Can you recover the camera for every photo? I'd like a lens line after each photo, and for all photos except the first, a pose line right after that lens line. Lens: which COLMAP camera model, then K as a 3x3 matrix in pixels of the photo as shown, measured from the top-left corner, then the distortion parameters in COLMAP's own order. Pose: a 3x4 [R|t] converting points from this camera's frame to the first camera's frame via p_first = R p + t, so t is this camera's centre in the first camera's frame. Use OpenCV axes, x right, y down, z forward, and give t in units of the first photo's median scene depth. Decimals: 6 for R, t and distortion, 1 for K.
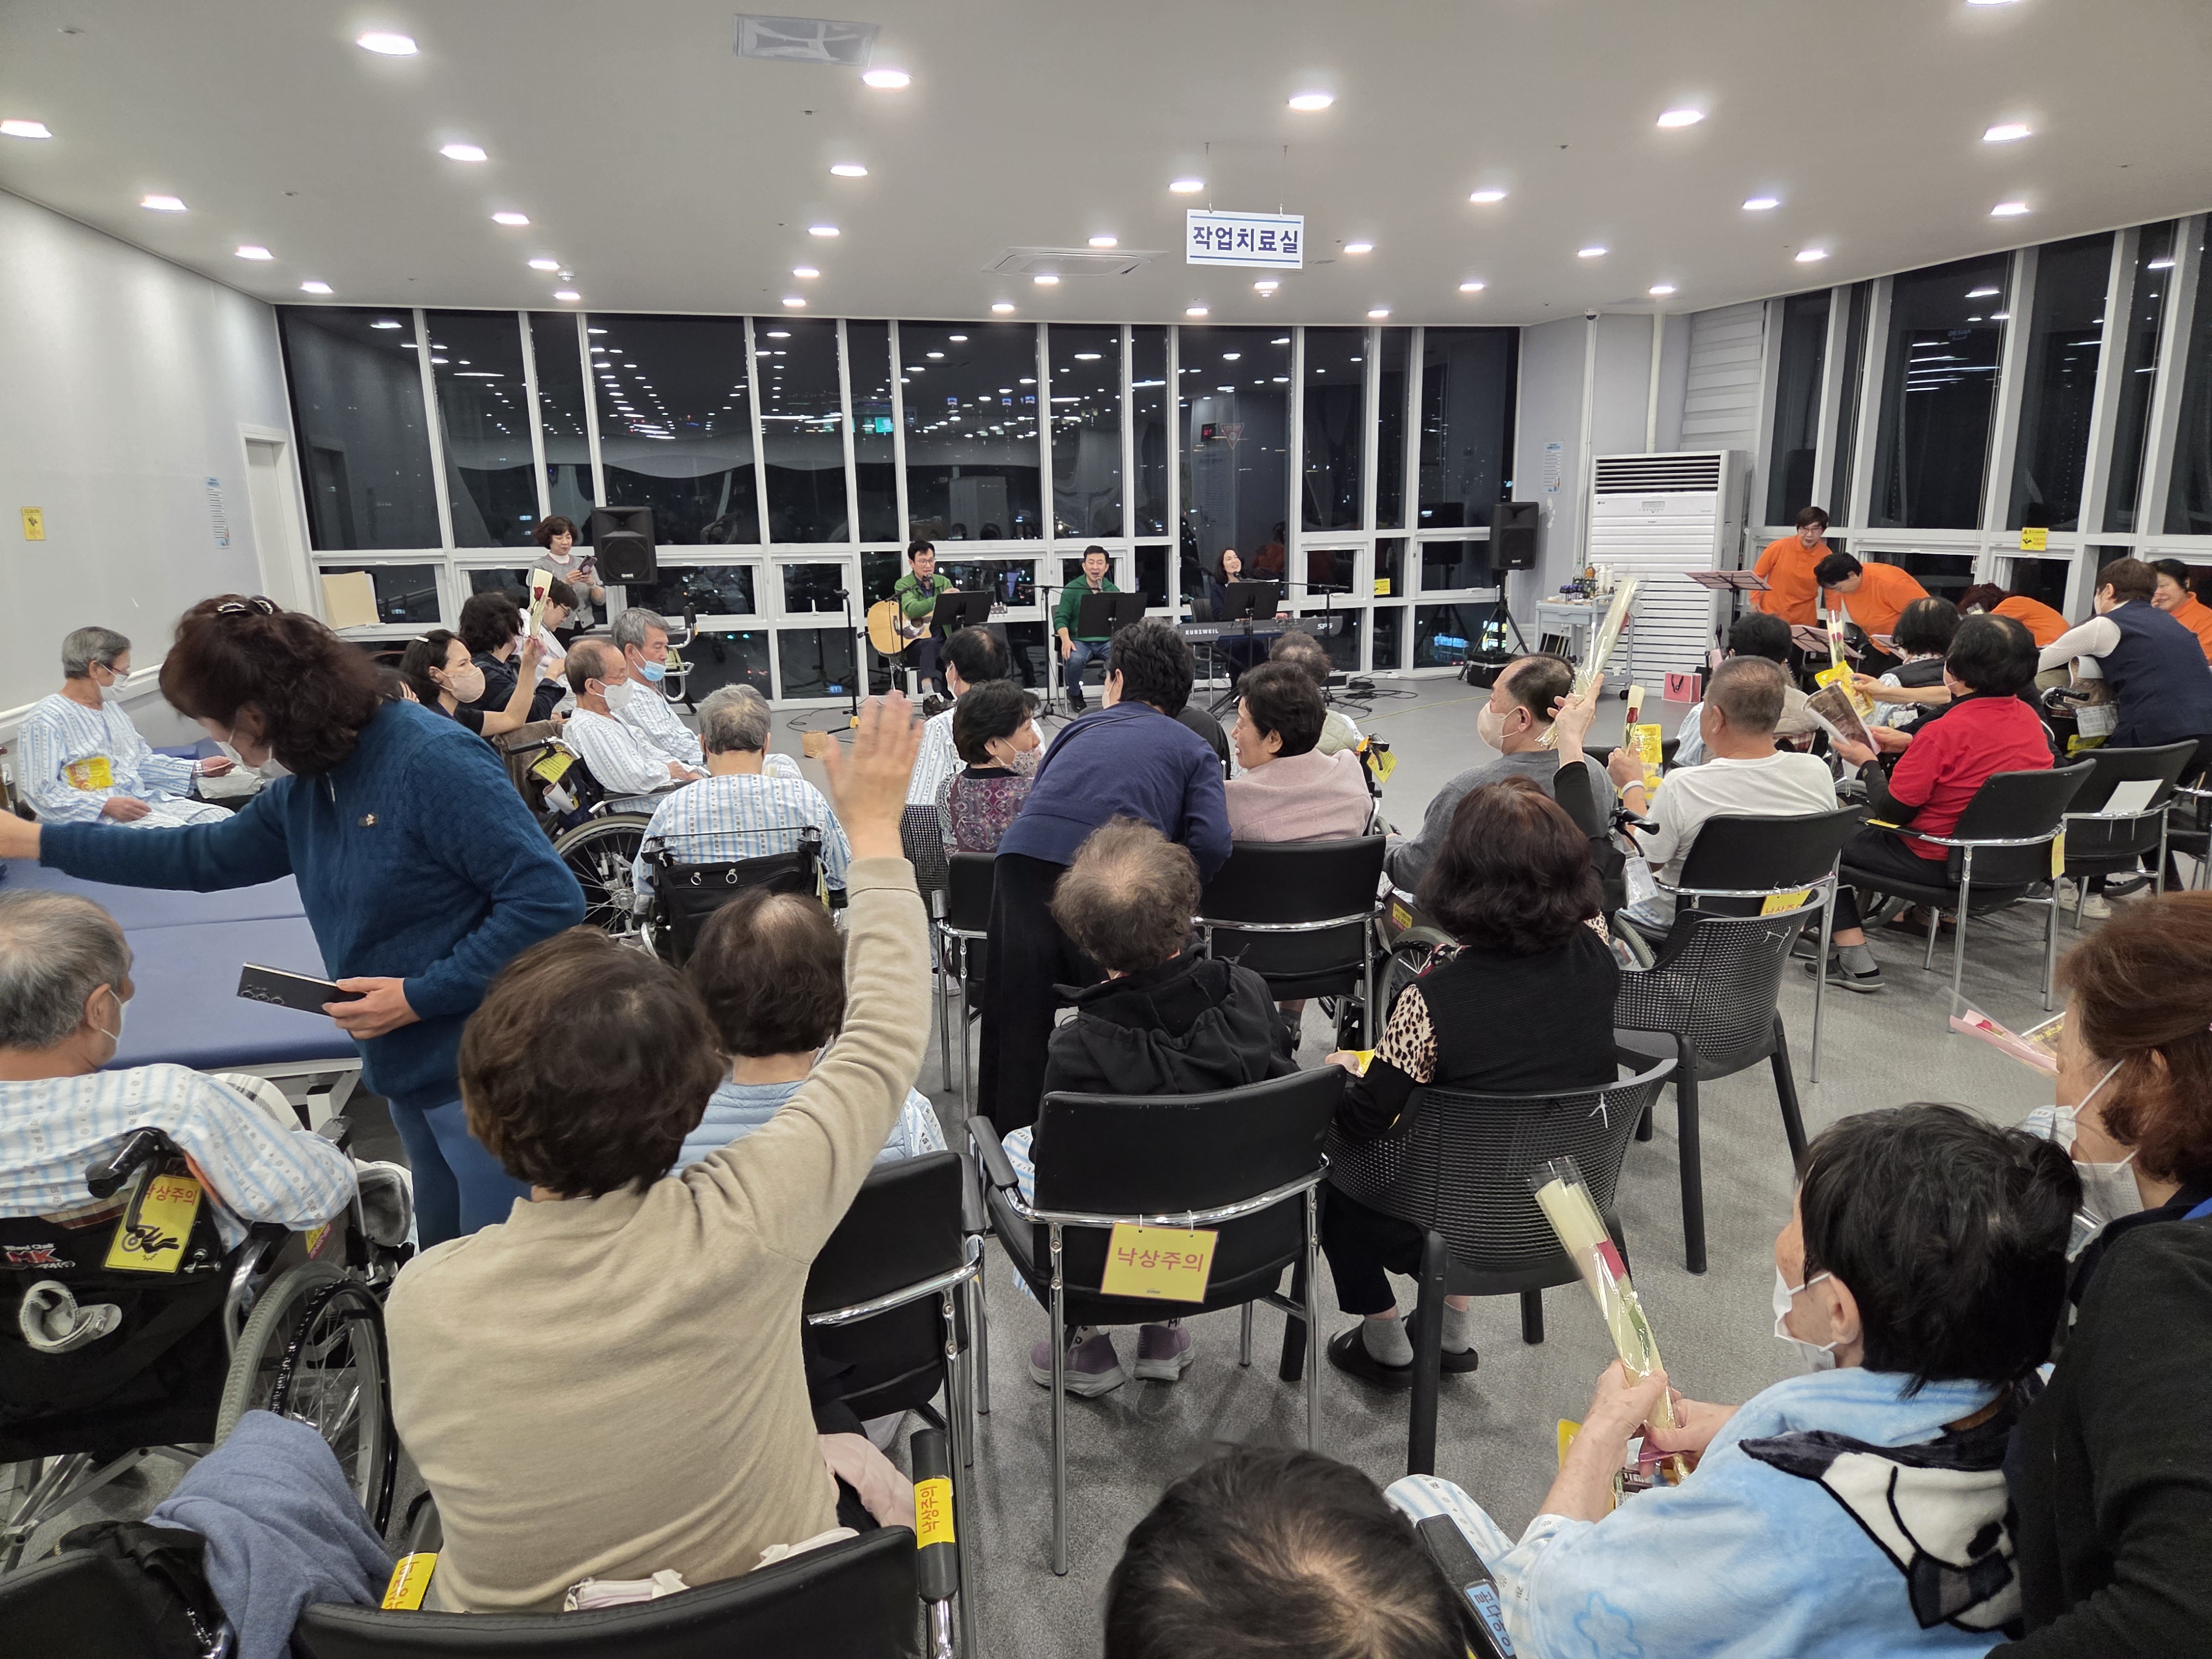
lens RADIAL K [[1497.8, 0, 1106.0], [0, 1497.8, 829.5], [0, 0, 1]] dist [0.077516, -0.049688]
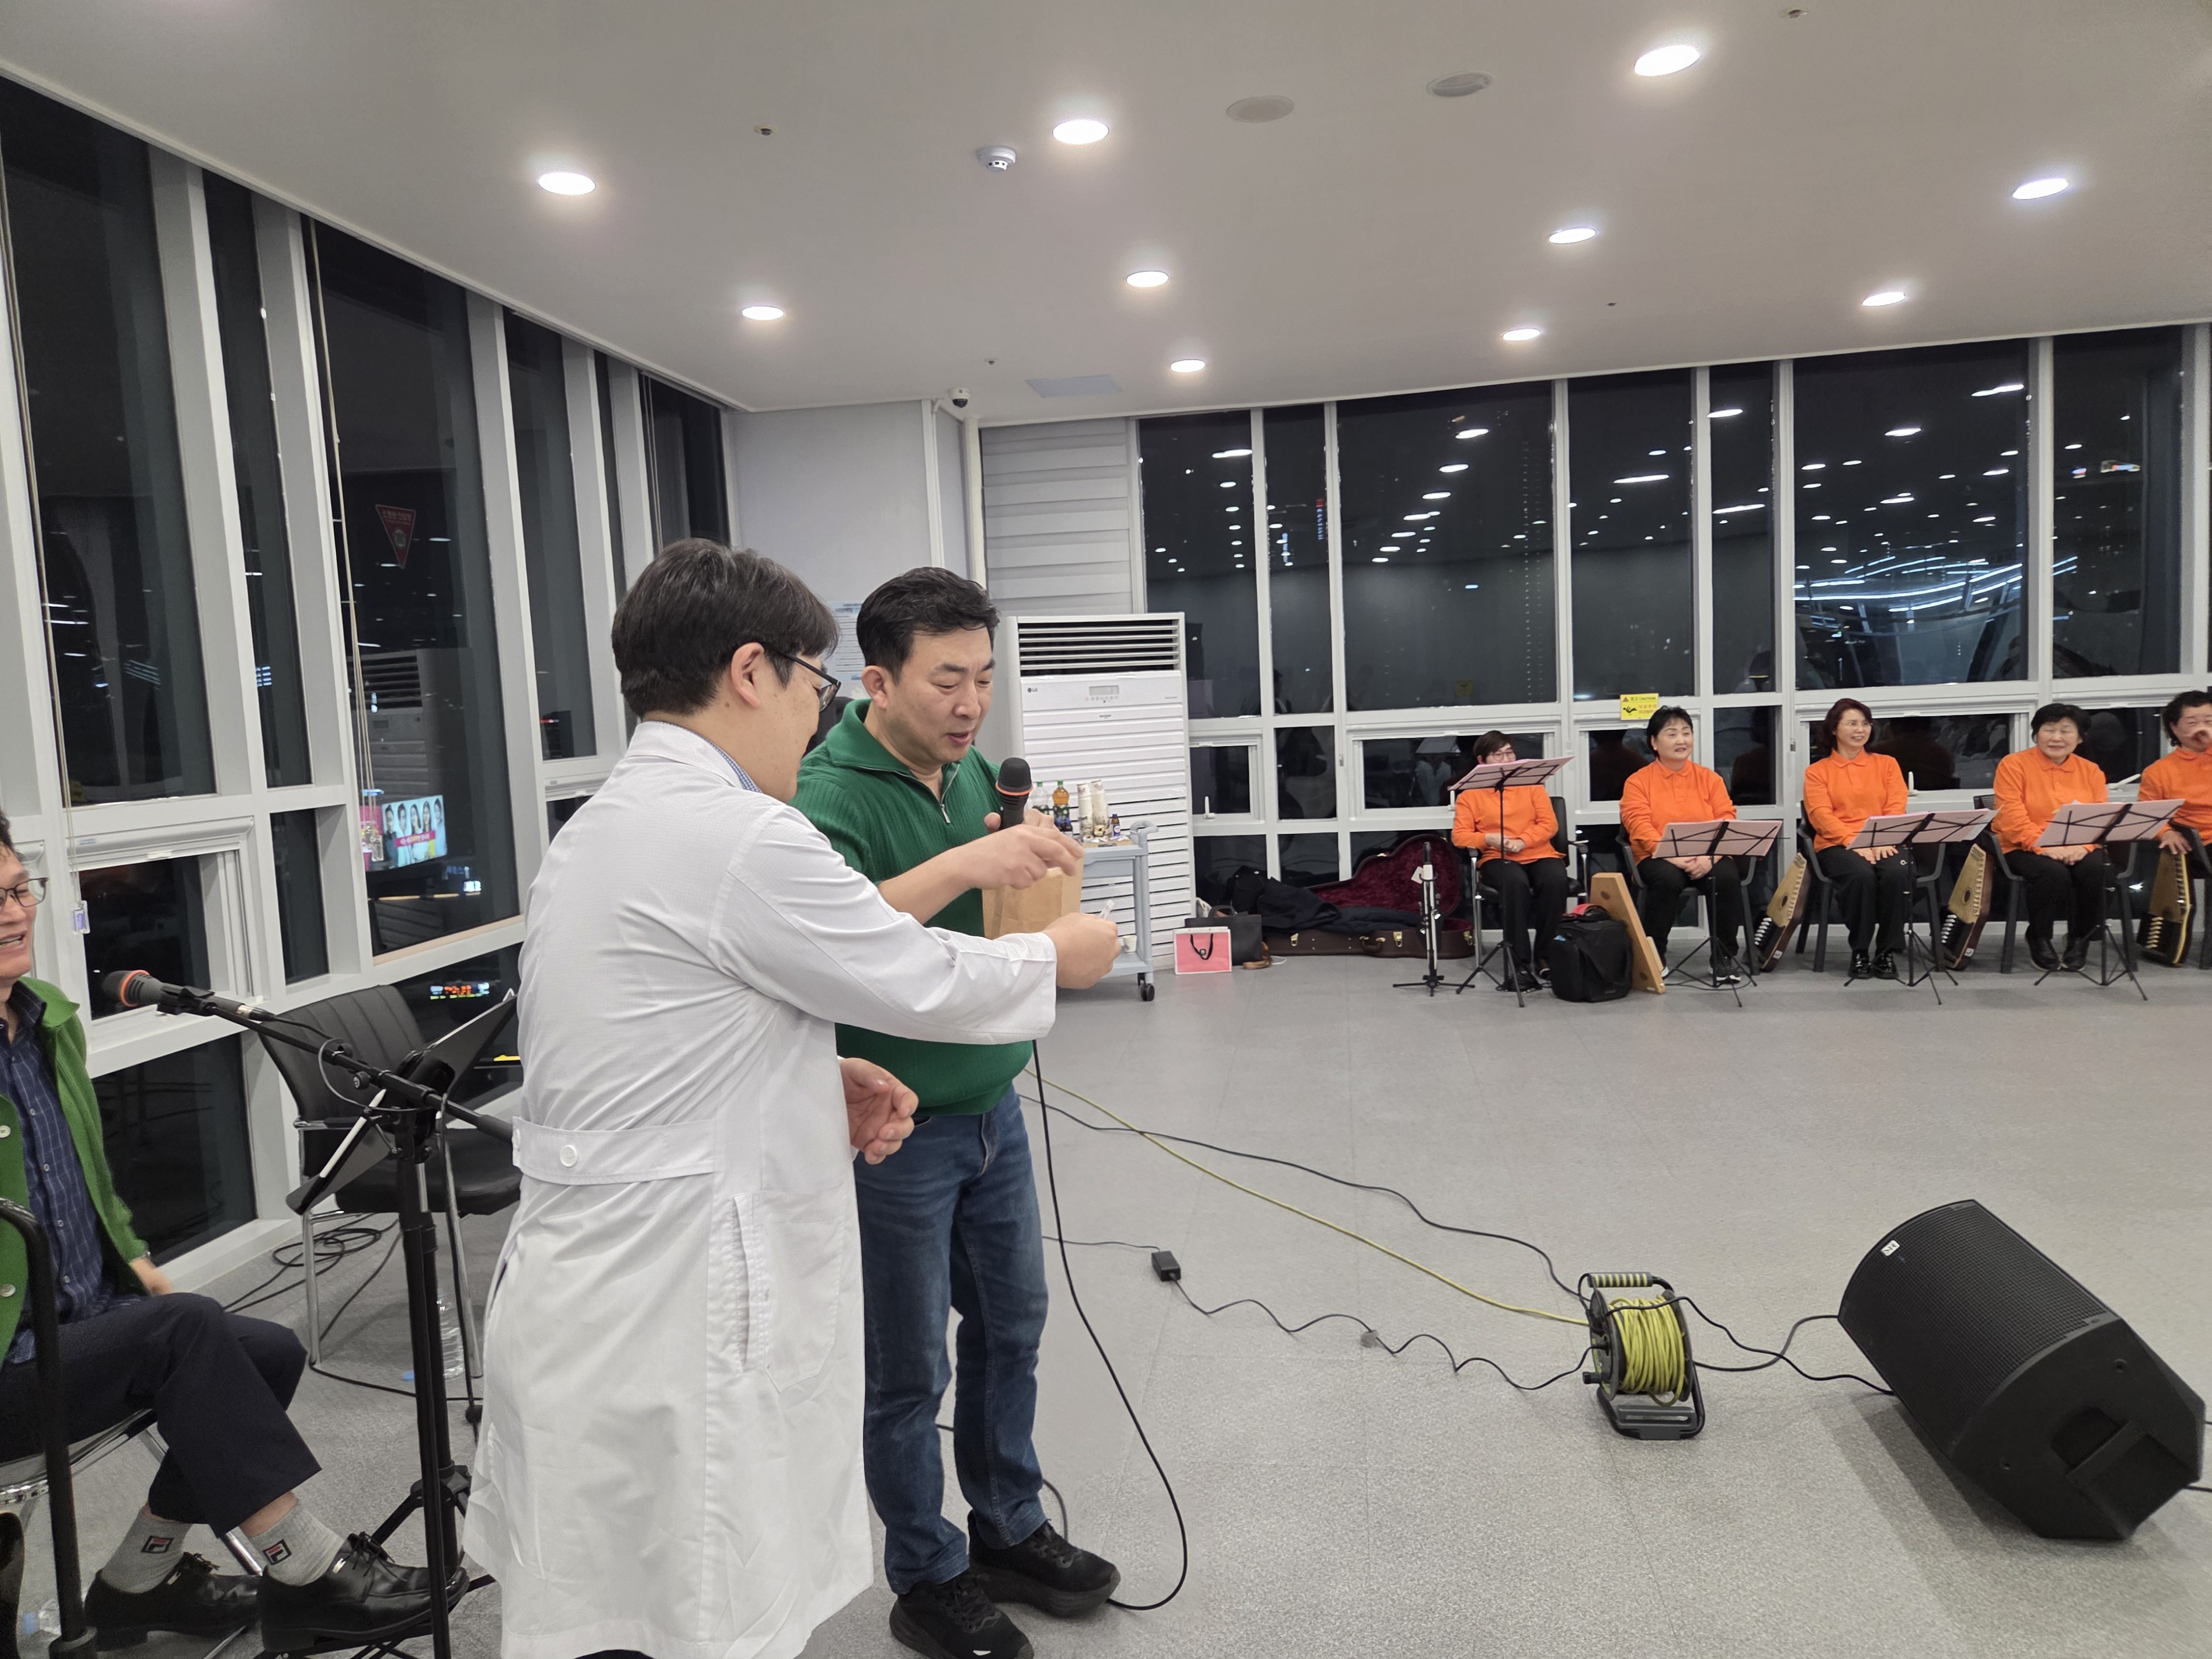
lens RADIAL K [[1475.4, 0, 1044.2], [0, 1475.4, 880.2], [0, 0, 1]] dist [-0.025609, 0.003582]
pose [[0.444210, -0.110885, 0.889034, -0.225034], [0.235848, 0.971784, 0.003364, -0.135803], [-0.864323, 0.208183, 0.457828, 0.711868]]
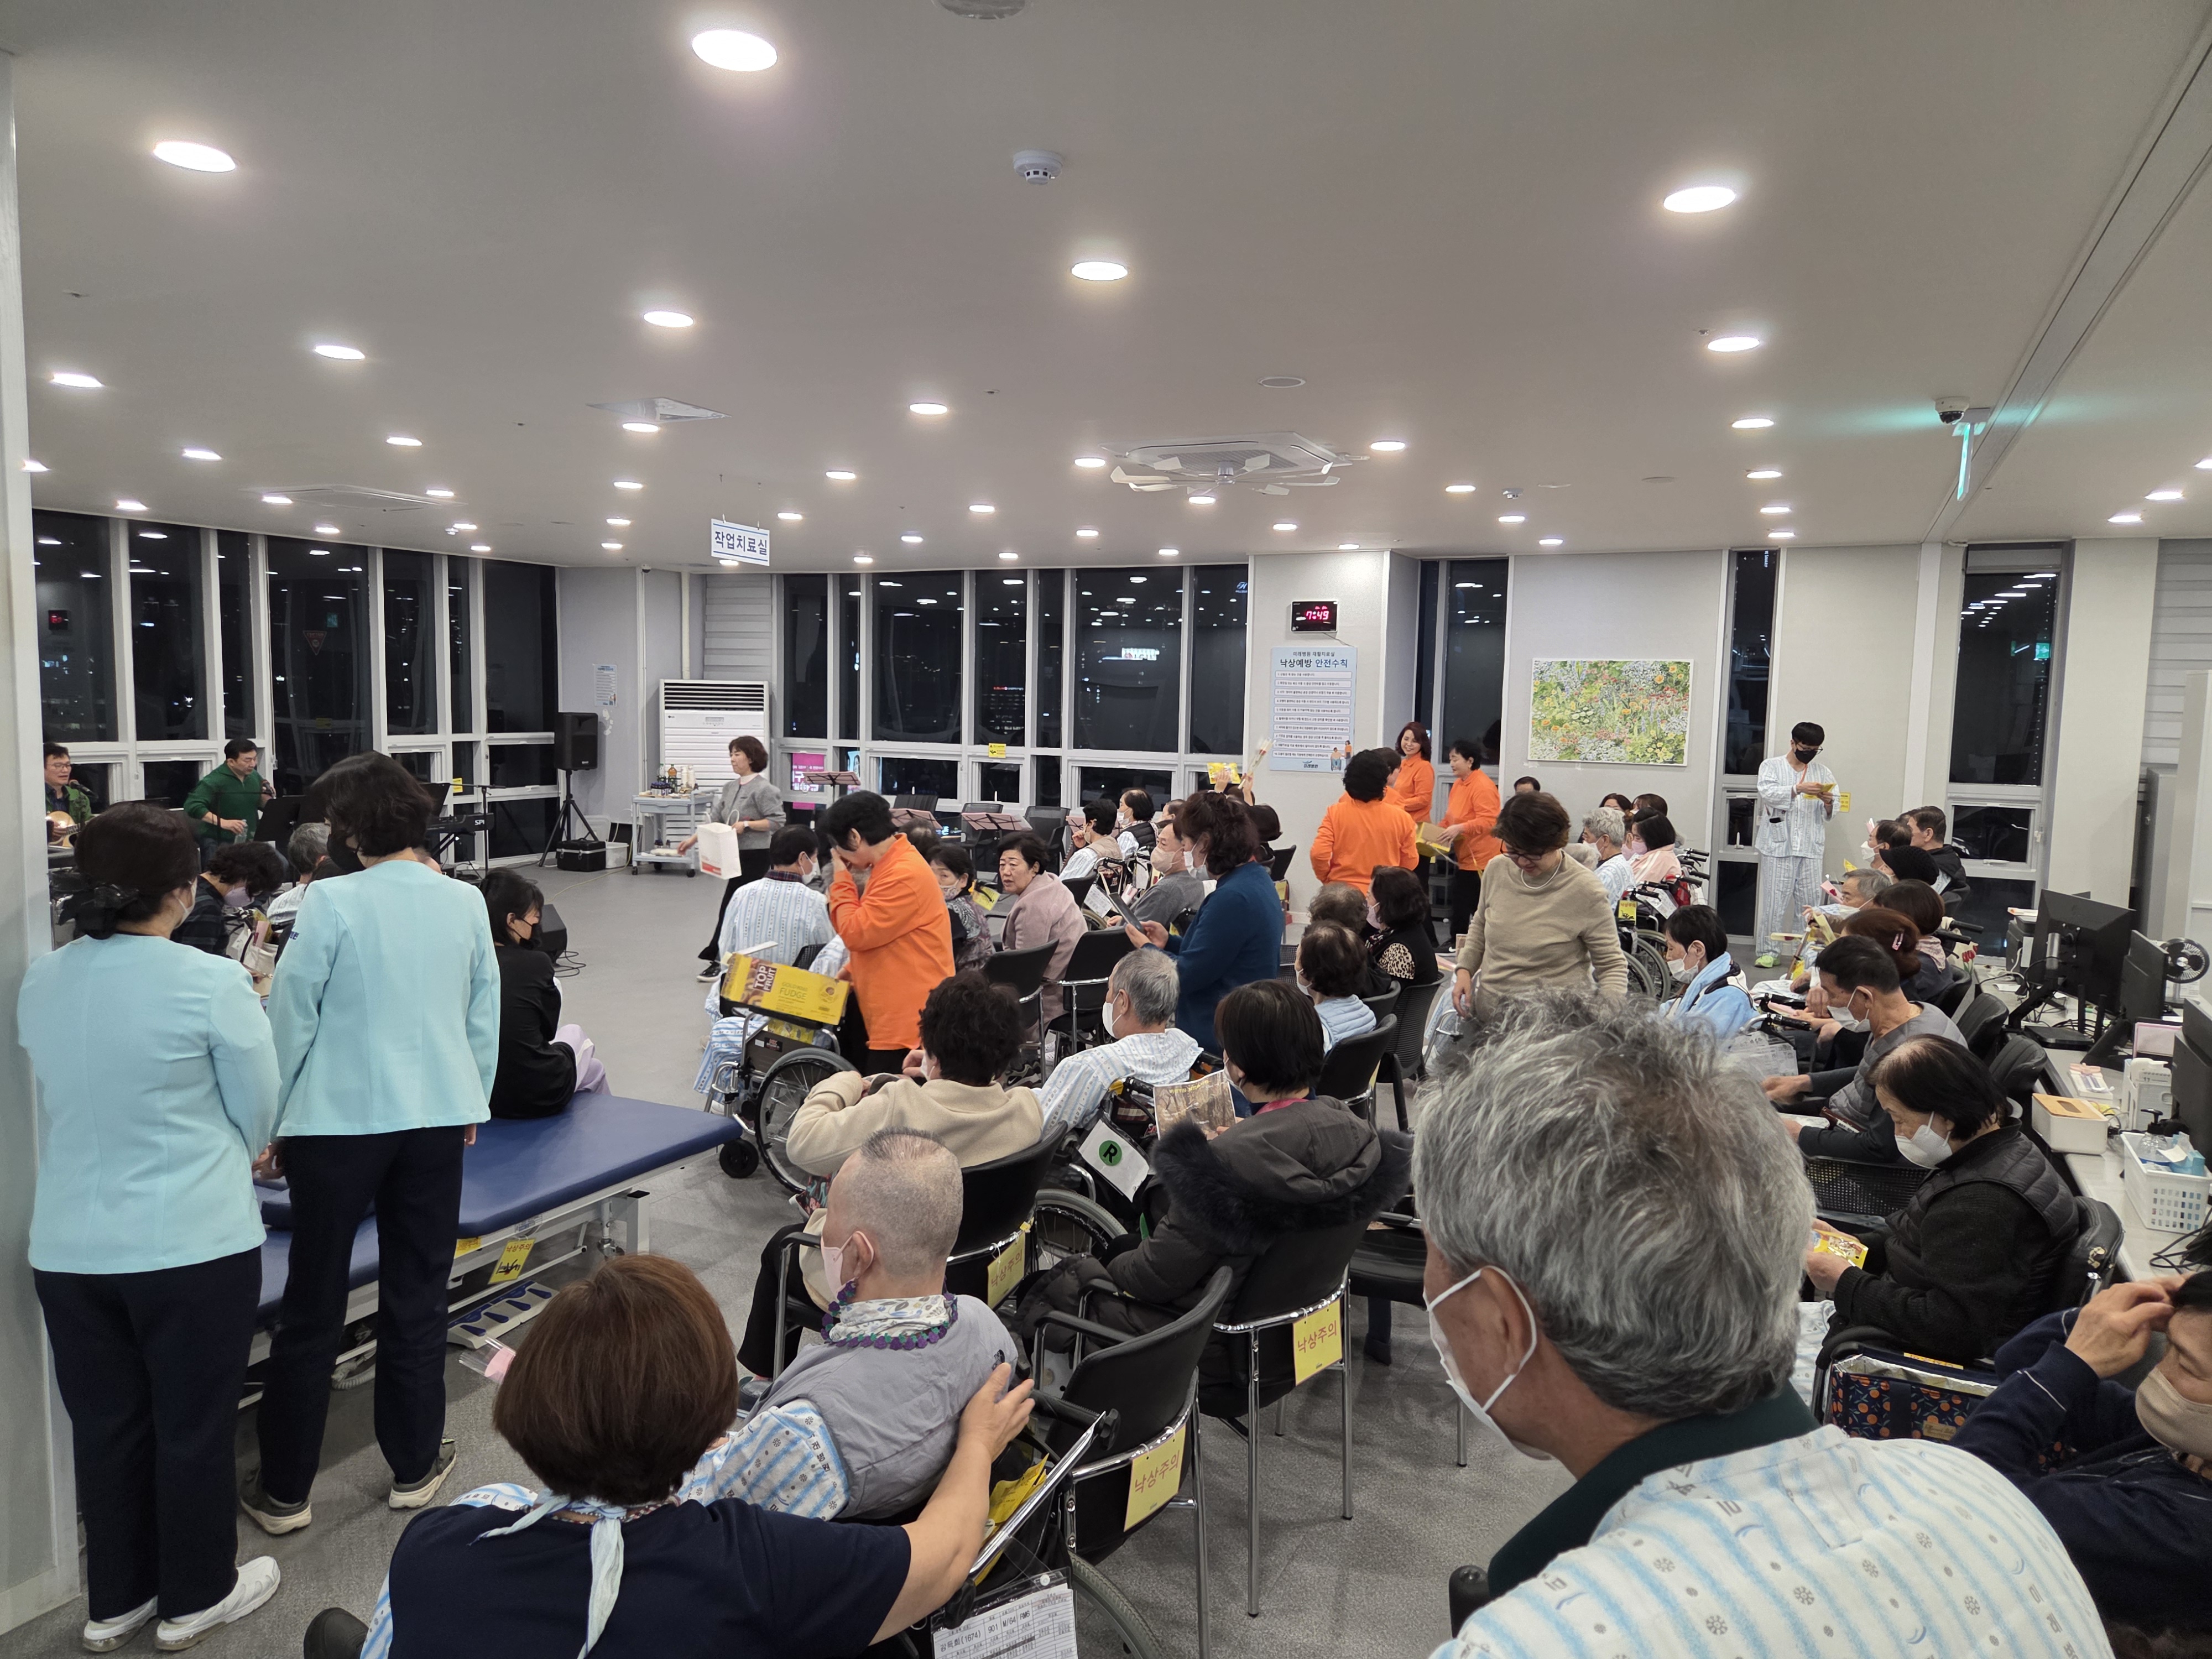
lens RADIAL K [[1497.8, 0, 1106.0], [0, 1497.8, 829.5], [0, 0, 1]] dist [0.077516, -0.049688]
pose [[0.645157, -0.041816, 0.762905, -0.380821], [0.135461, 0.988943, -0.060349, -0.001552], [-0.751946, 0.142278, 0.643688, -0.049724]]
